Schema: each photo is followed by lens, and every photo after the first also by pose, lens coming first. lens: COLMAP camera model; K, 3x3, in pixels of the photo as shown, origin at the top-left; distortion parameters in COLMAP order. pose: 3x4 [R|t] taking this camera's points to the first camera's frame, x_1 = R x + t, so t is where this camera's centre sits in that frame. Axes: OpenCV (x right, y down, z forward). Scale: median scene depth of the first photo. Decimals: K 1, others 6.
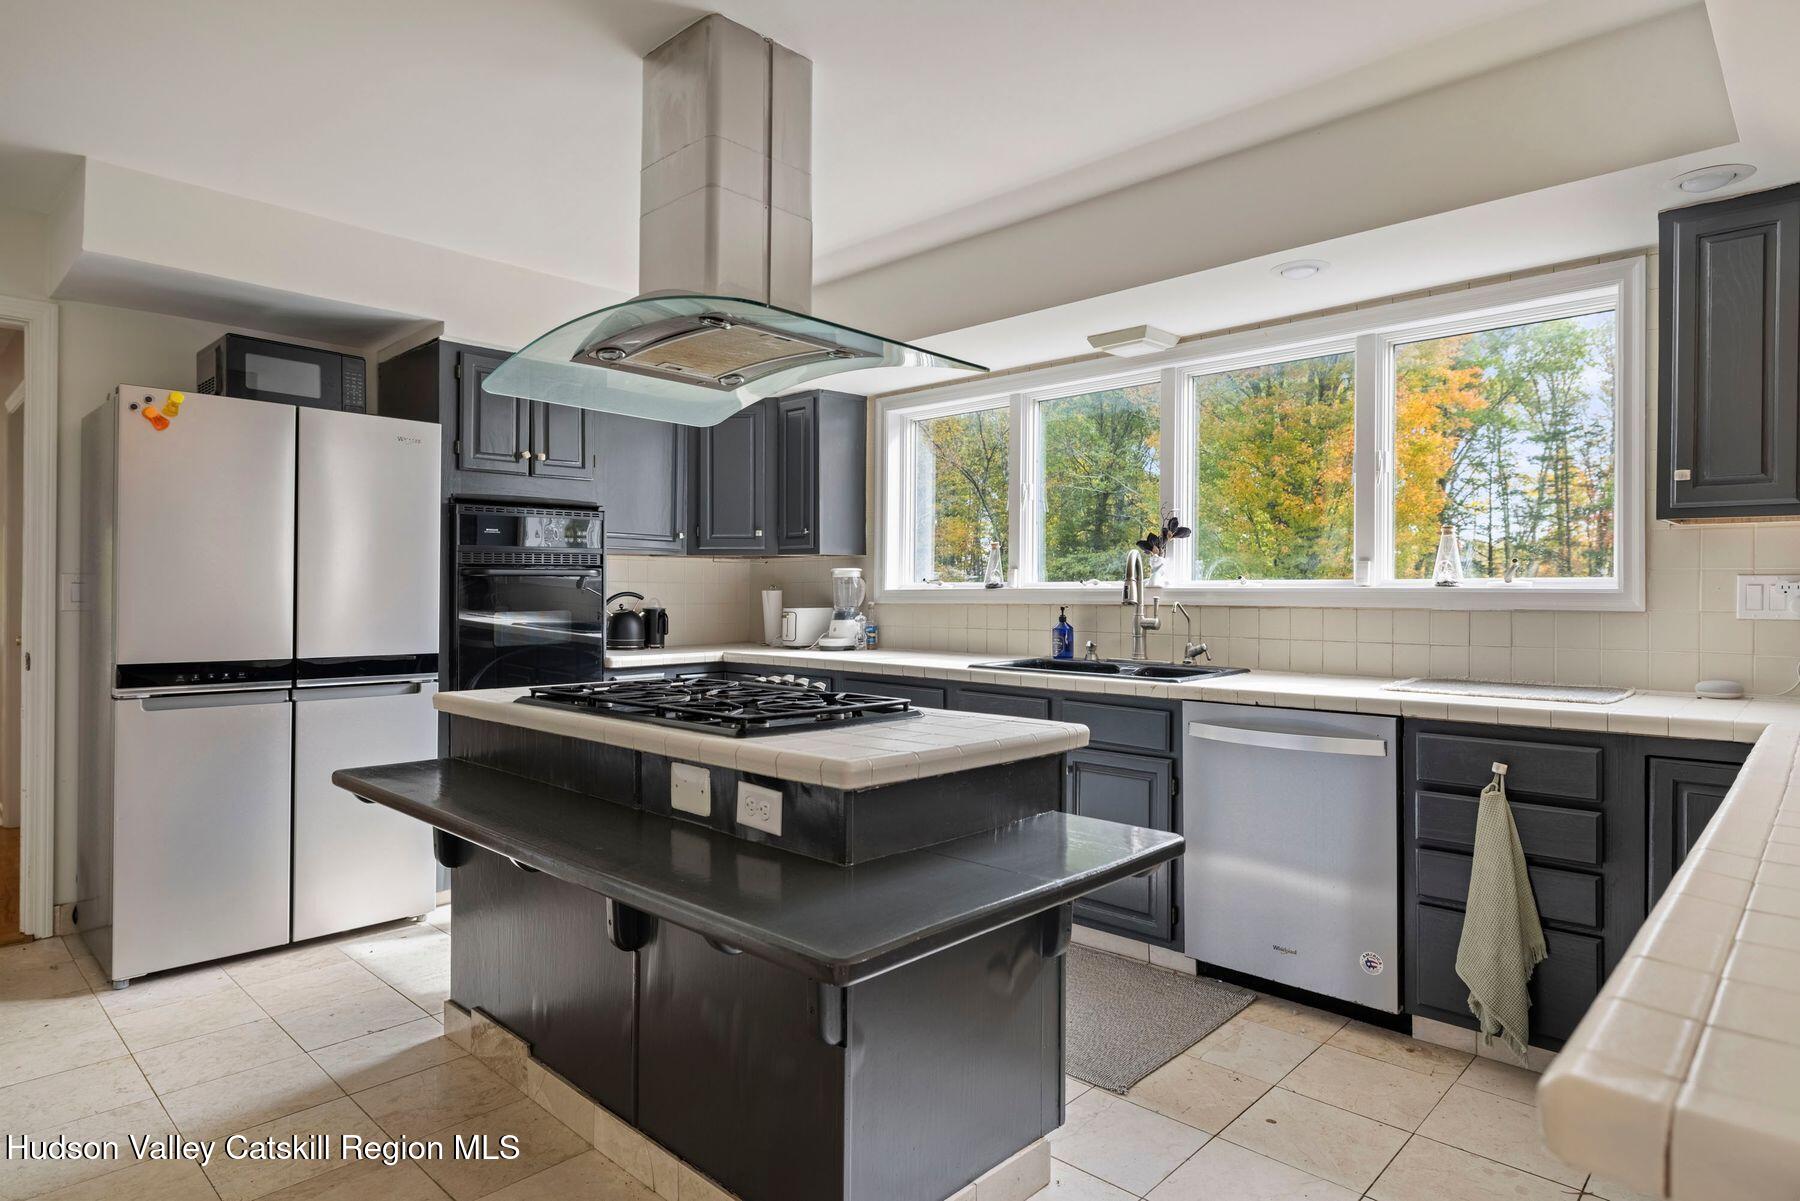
lens RADIAL K [[998.7, 0, 908.5], [0, 998.7, 598.3], [0, 0, 1]] dist [-0.005099, -0.001361]
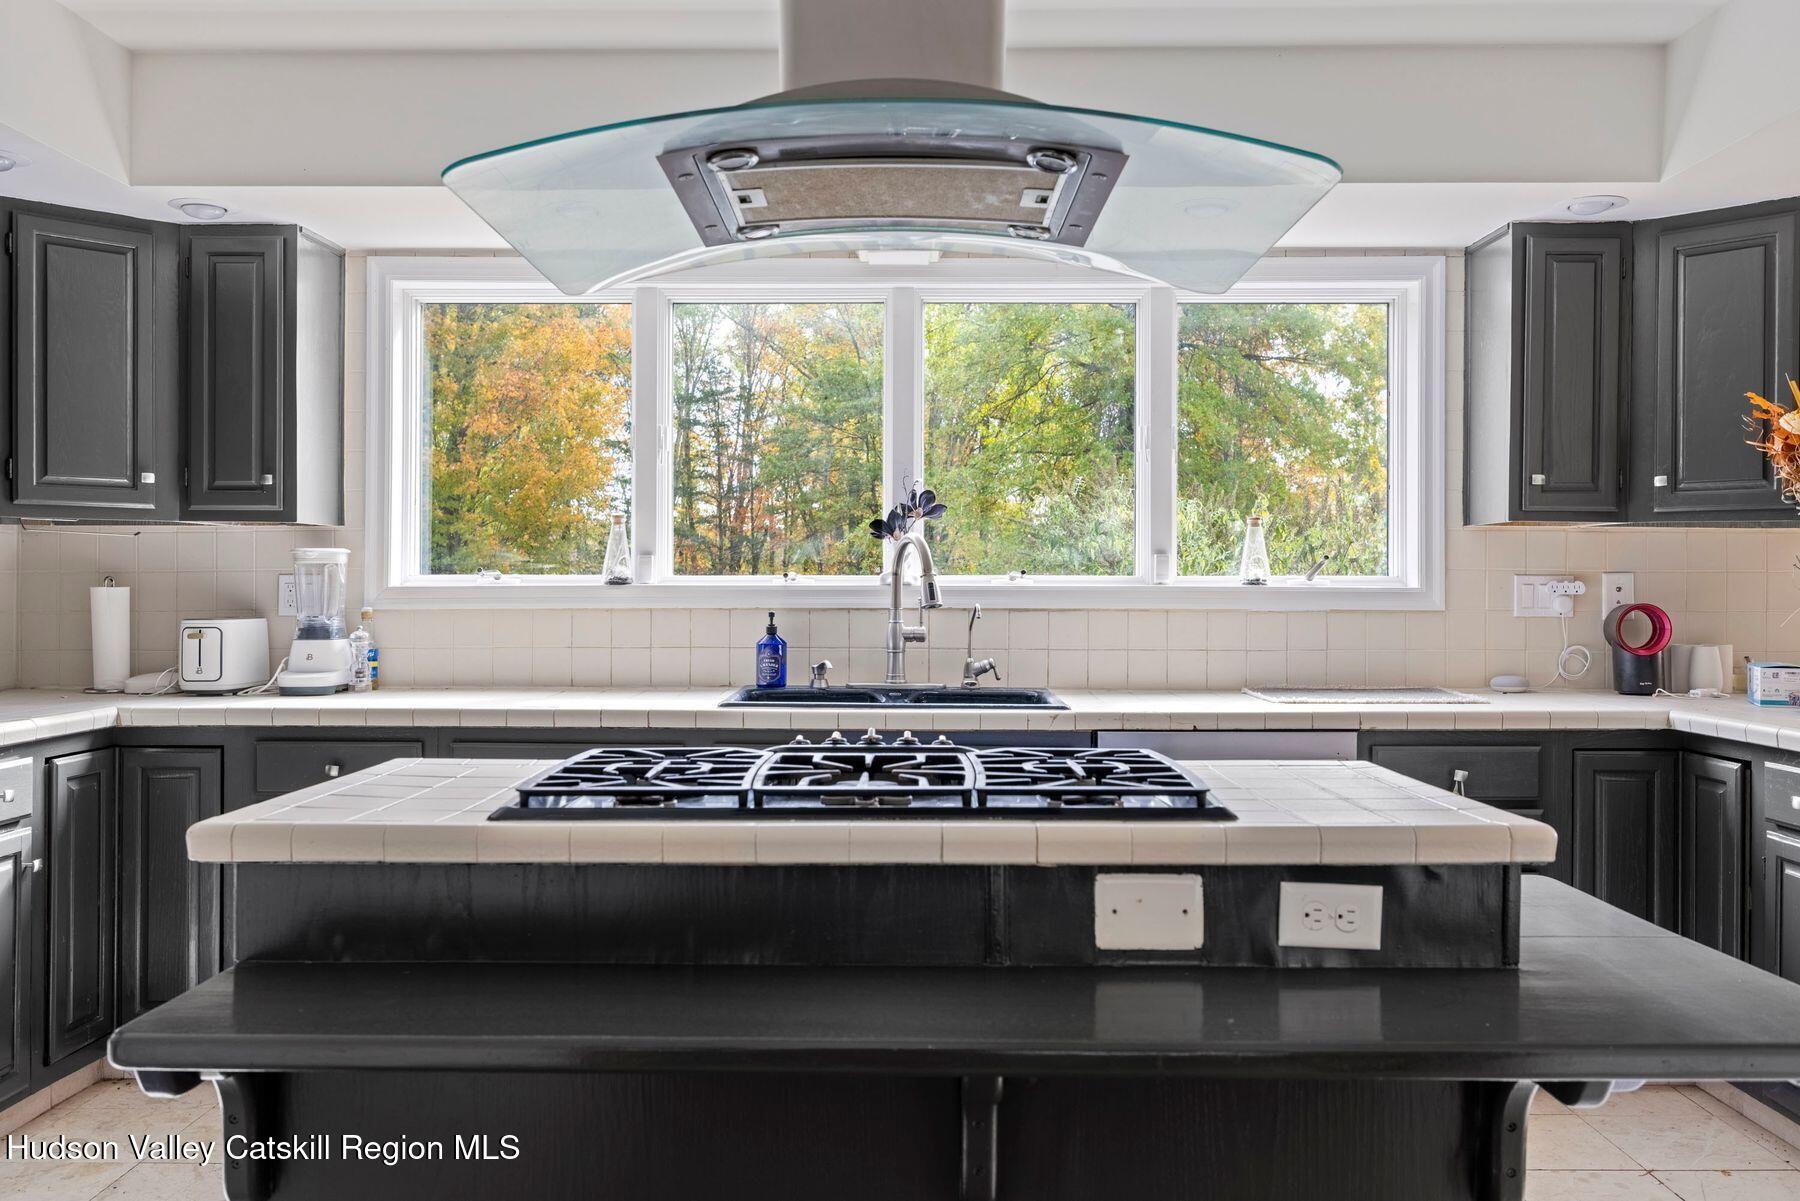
lens RADIAL K [[1444.9, 0, 898.6], [0, 1444.9, 599.4], [0, 0, 1]] dist [-0.004221, 0.000294]
pose [[0.735212, -0.005518, 0.677815, -0.456232], [0.003284, 0.999984, 0.004579, -0.004528], [-0.677830, -0.001140, 0.735218, 0.210872]]
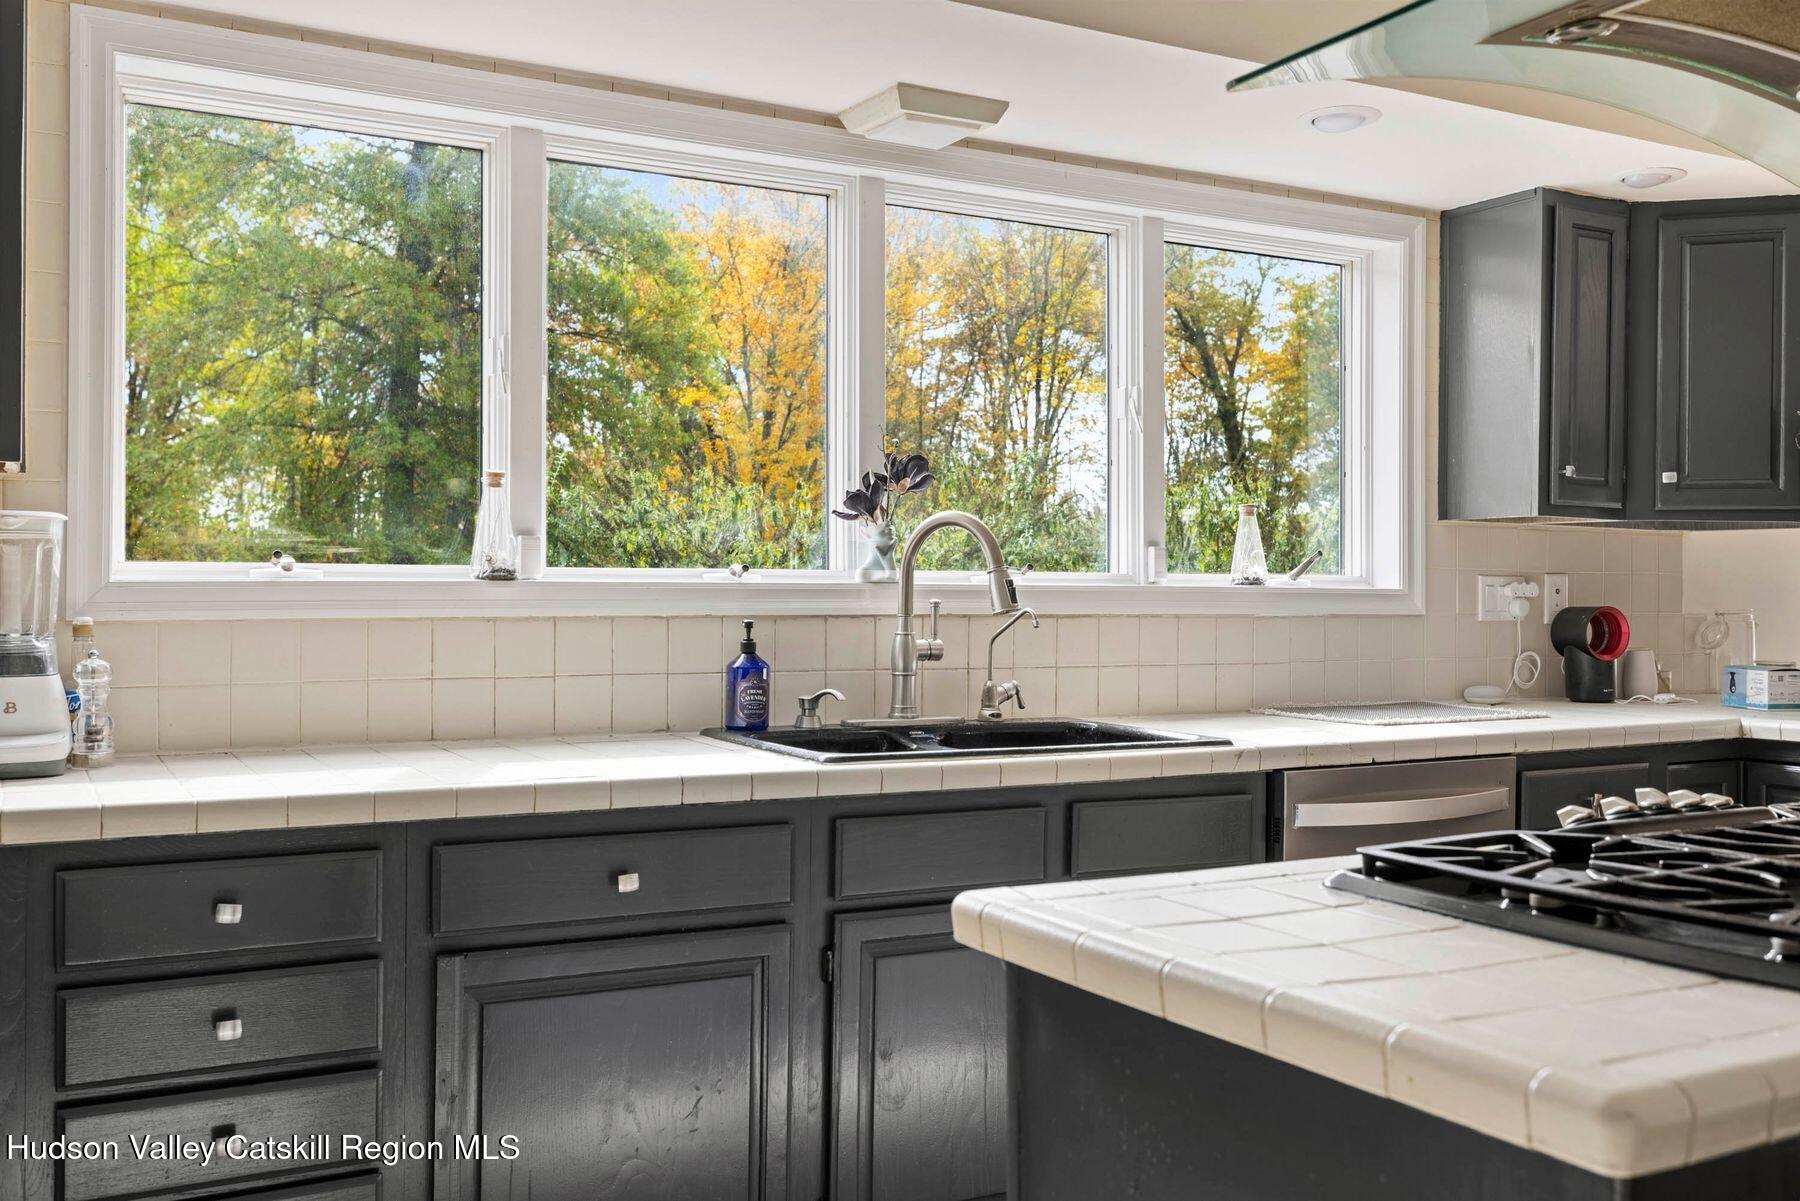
lens RADIAL K [[1625.0, 0, 899.1], [0, 1625.0, 603.6], [0, 0, 1]] dist [-0.006135, 0.005191]
pose [[0.316613, -0.006205, 0.948535, -0.558424], [0.002135, 0.999981, 0.005829, -0.004287], [-0.948552, 0.000180, 0.316620, 0.689176]]
